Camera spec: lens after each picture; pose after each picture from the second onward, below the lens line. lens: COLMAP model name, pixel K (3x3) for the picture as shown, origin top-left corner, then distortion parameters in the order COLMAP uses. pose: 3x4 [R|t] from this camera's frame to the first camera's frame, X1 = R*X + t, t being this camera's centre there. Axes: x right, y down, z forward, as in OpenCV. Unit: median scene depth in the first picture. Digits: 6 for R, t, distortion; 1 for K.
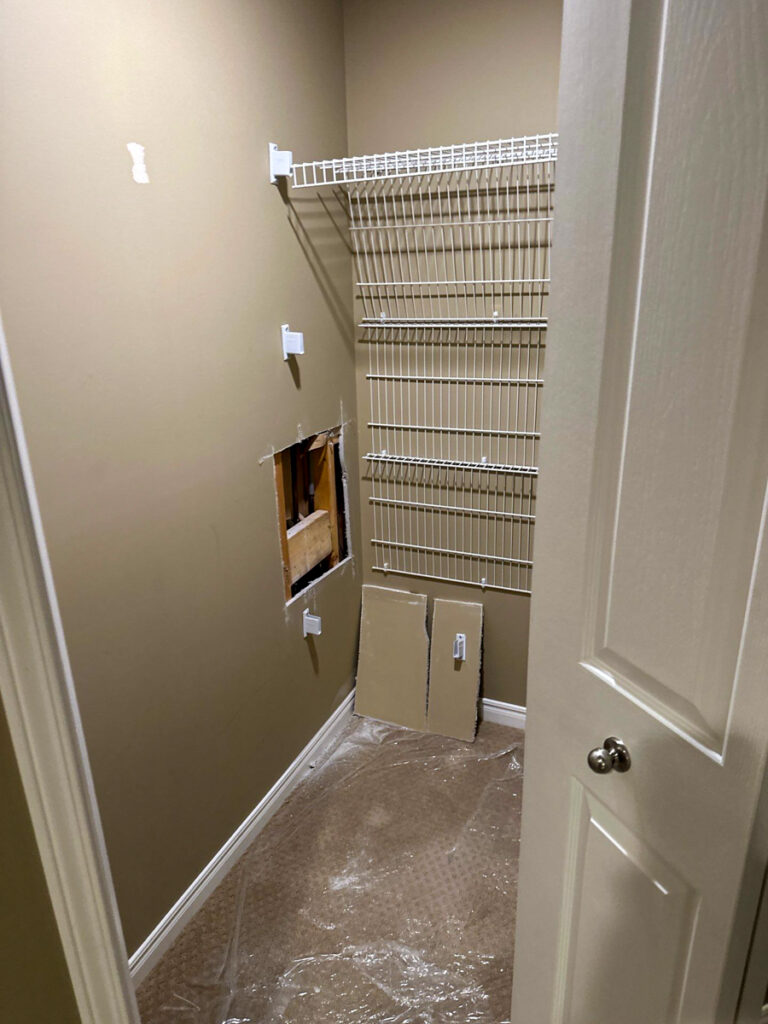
lens RADIAL K [[712.6, 0, 384.0], [0, 712.6, 512.0], [0, 0, 1]] dist [-0.001365, -0.010645]
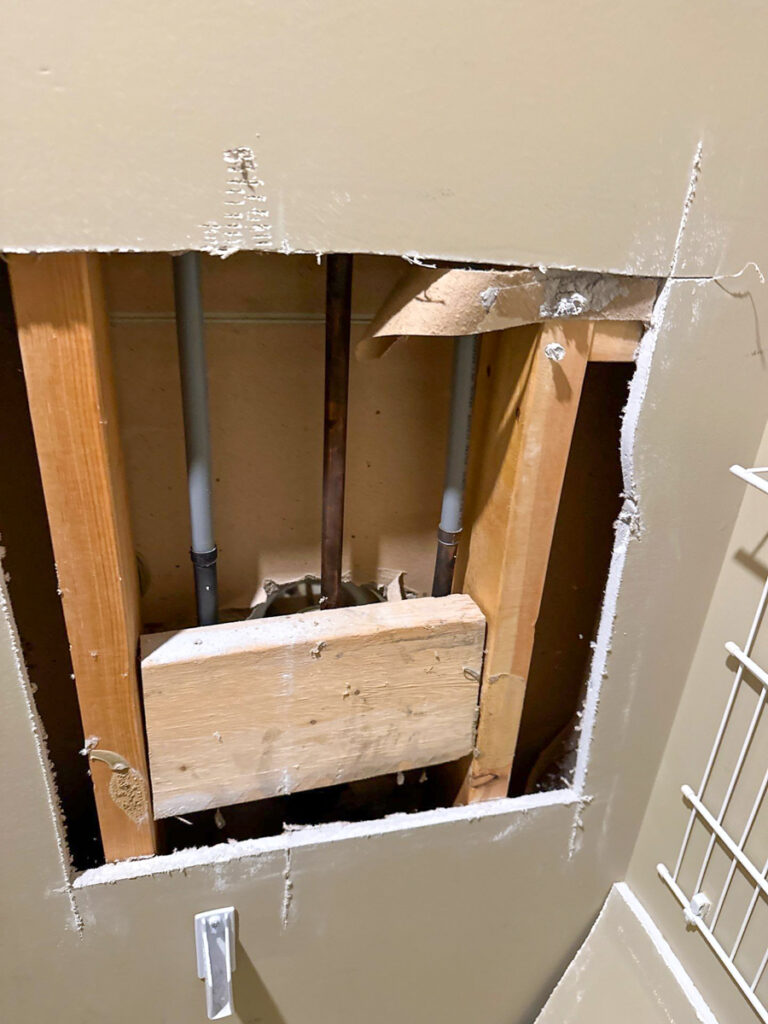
lens RADIAL K [[712.6, 0, 384.0], [0, 712.6, 512.0], [0, 0, 1]] dist [-0.001365, -0.010645]
pose [[0.643367, 0.382048, -0.663414, 0.050144], [-0.330365, 0.920287, 0.209595, -0.076895], [0.690607, 0.084323, 0.718298, 0.804066]]
